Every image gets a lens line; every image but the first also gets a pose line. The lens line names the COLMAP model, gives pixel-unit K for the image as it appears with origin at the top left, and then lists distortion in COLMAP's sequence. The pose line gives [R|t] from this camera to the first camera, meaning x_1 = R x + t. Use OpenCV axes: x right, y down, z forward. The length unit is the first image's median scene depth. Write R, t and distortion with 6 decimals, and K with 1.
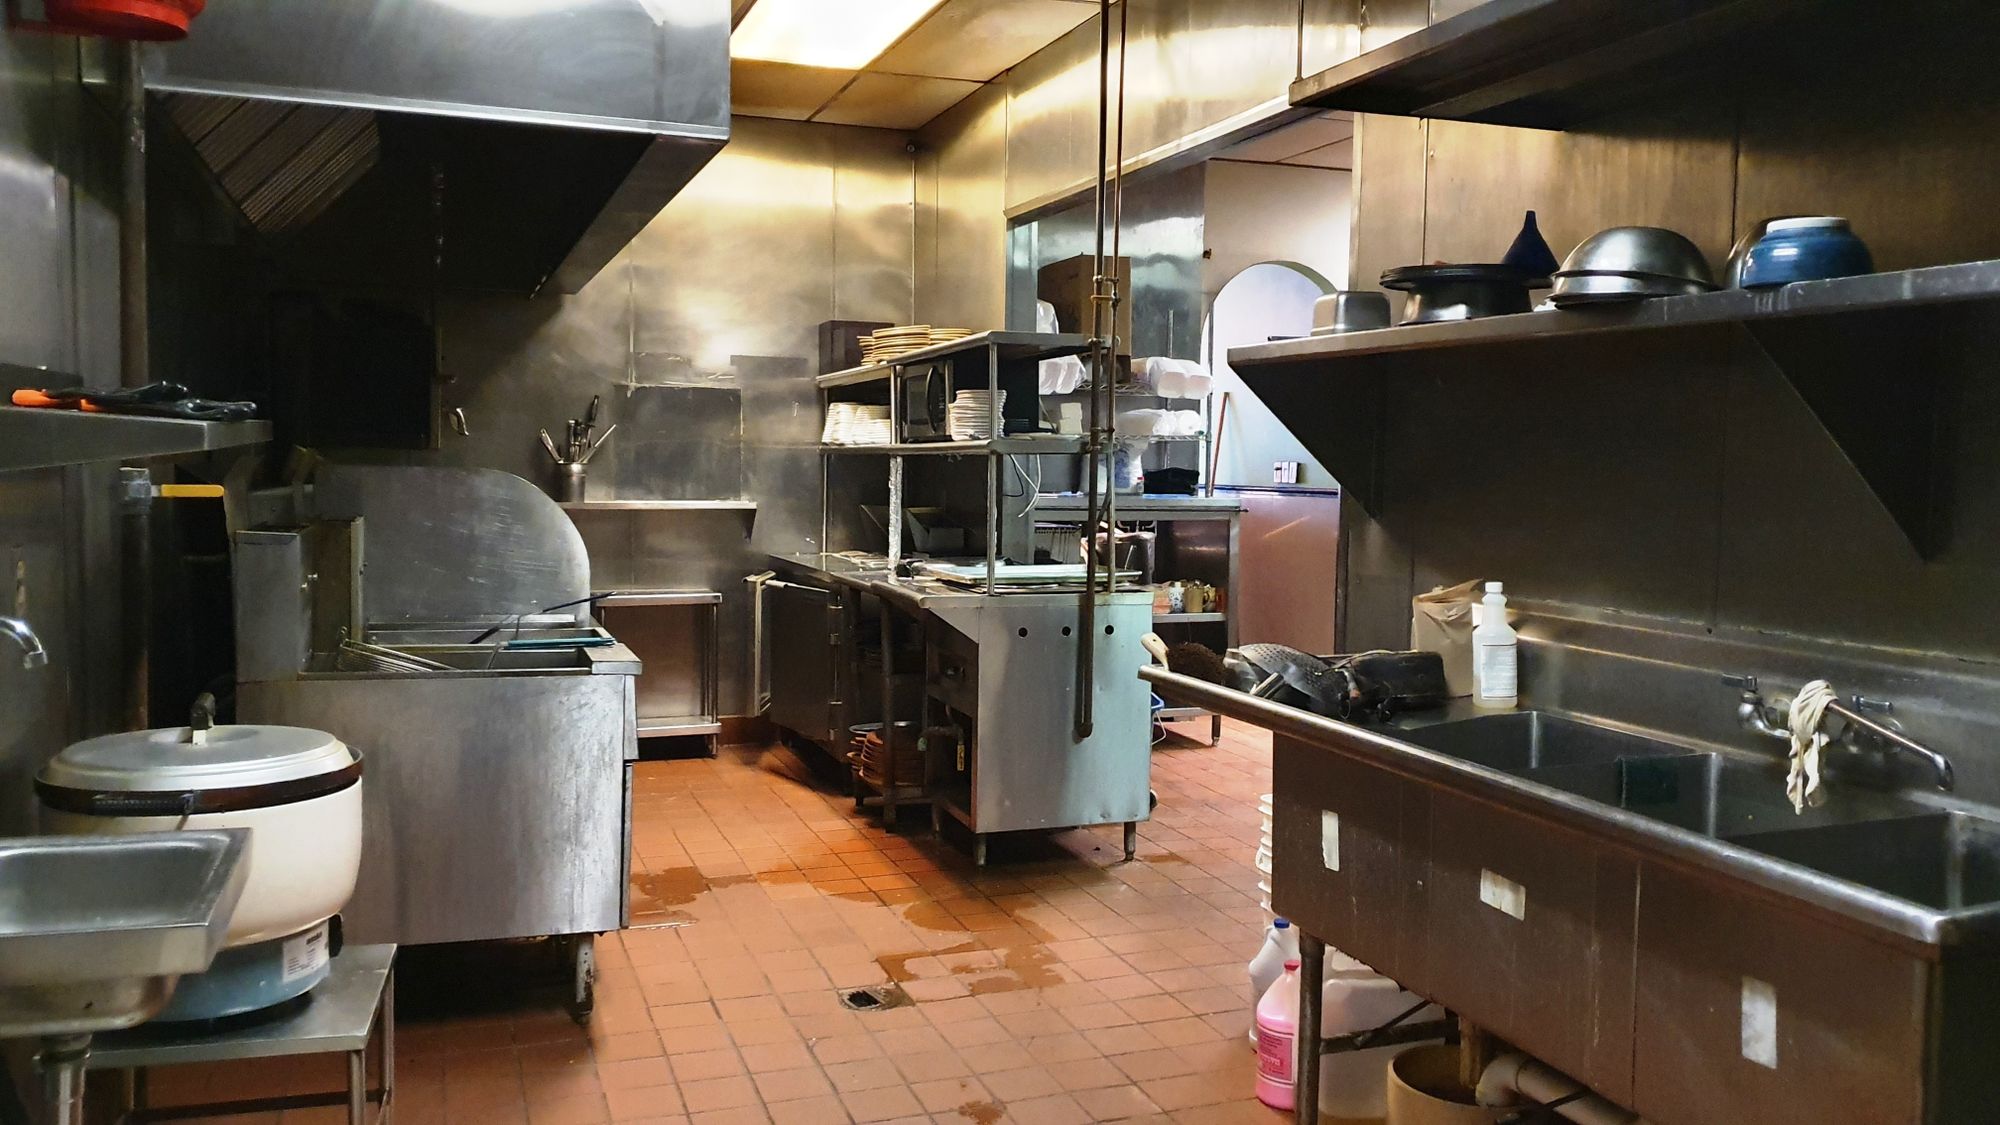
lens RADIAL K [[1579.6, 0, 1002.7], [0, 1579.6, 559.0], [0, 0, 1]] dist [-0.013192, -0.016751]
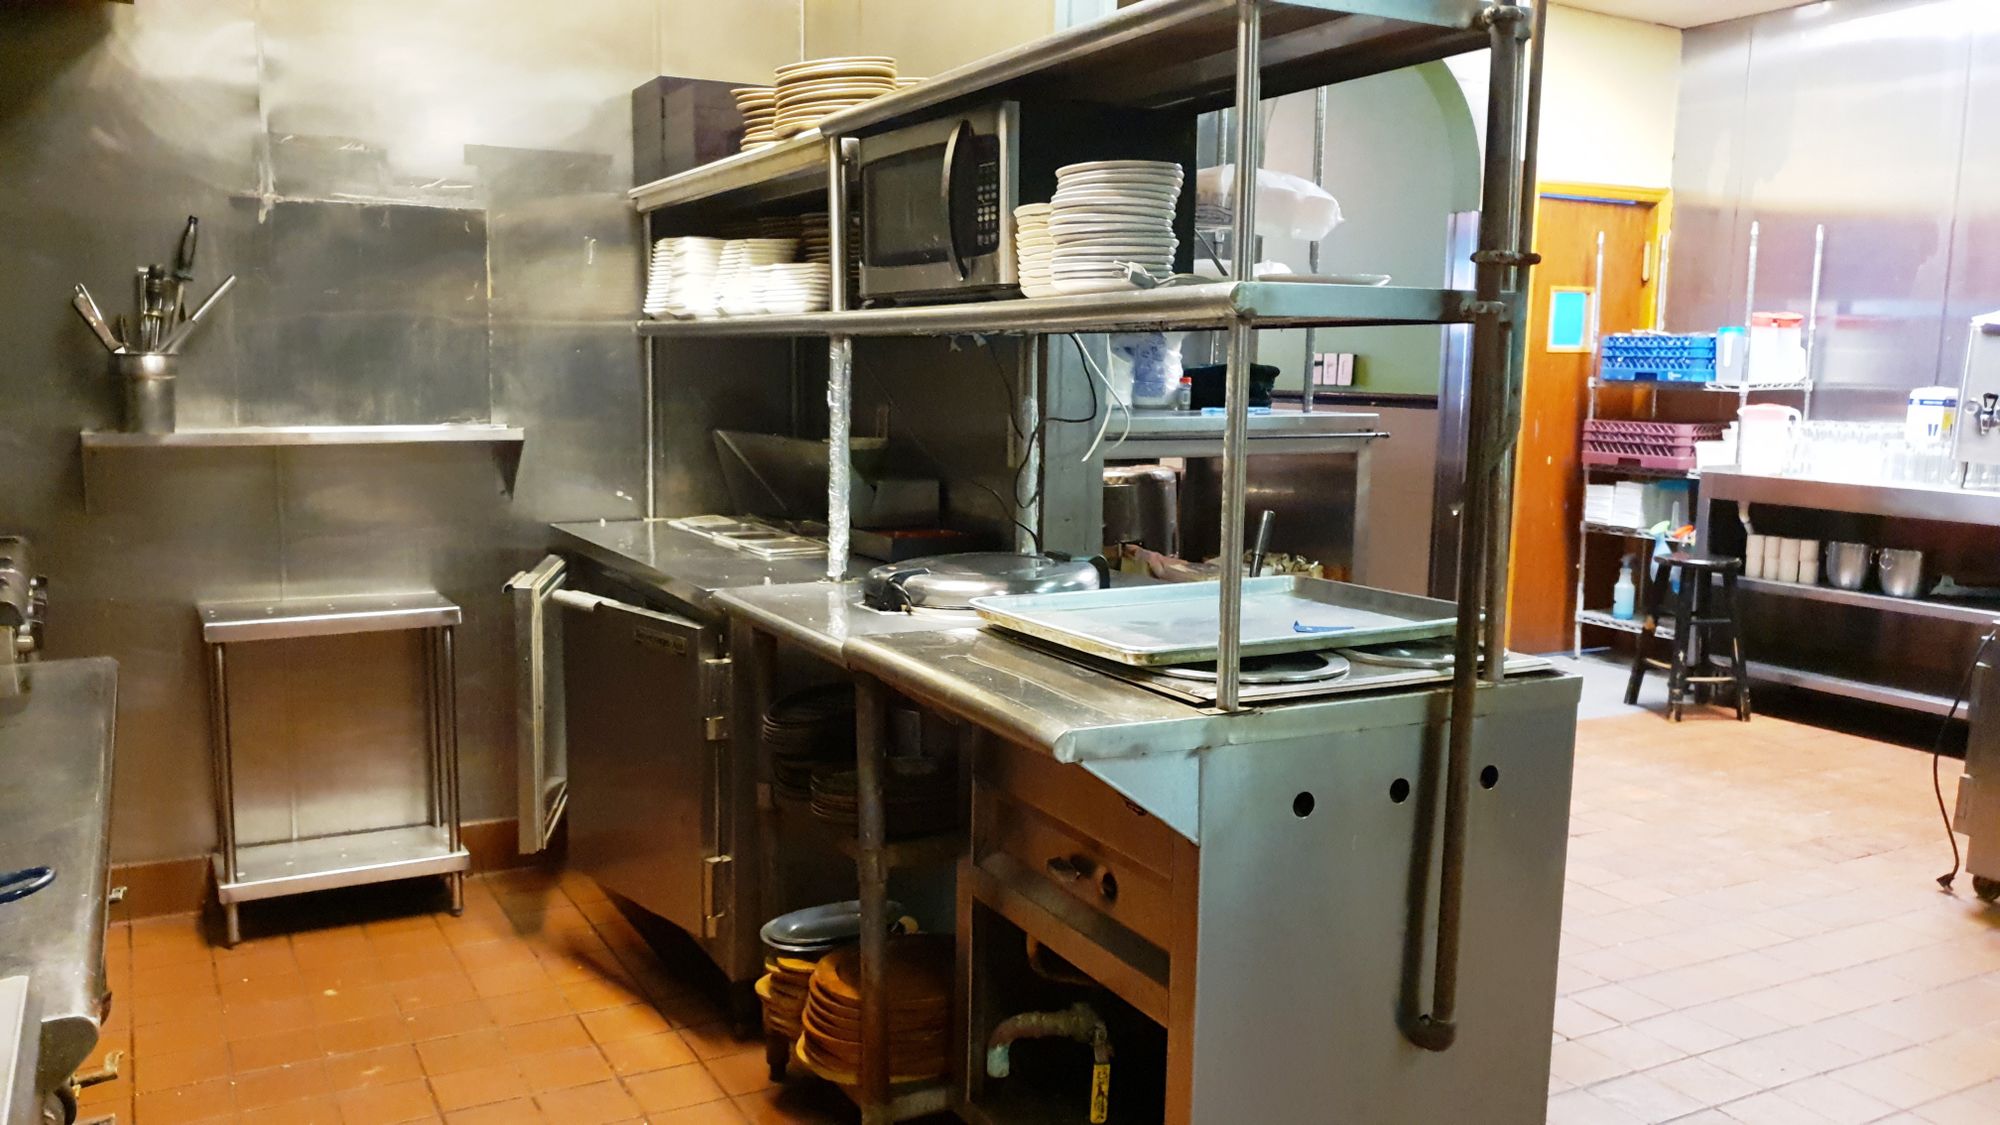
lens RADIAL K [[1579.6, 0, 942.4], [0, 1579.6, 588.0], [0, 0, 1]] dist [-0.013192, -0.016751]
pose [[0.991944, -0.017582, 0.125452, -0.085713], [0.006999, 0.996415, 0.084305, -0.026727], [-0.126485, -0.082747, 0.988511, 0.466227]]
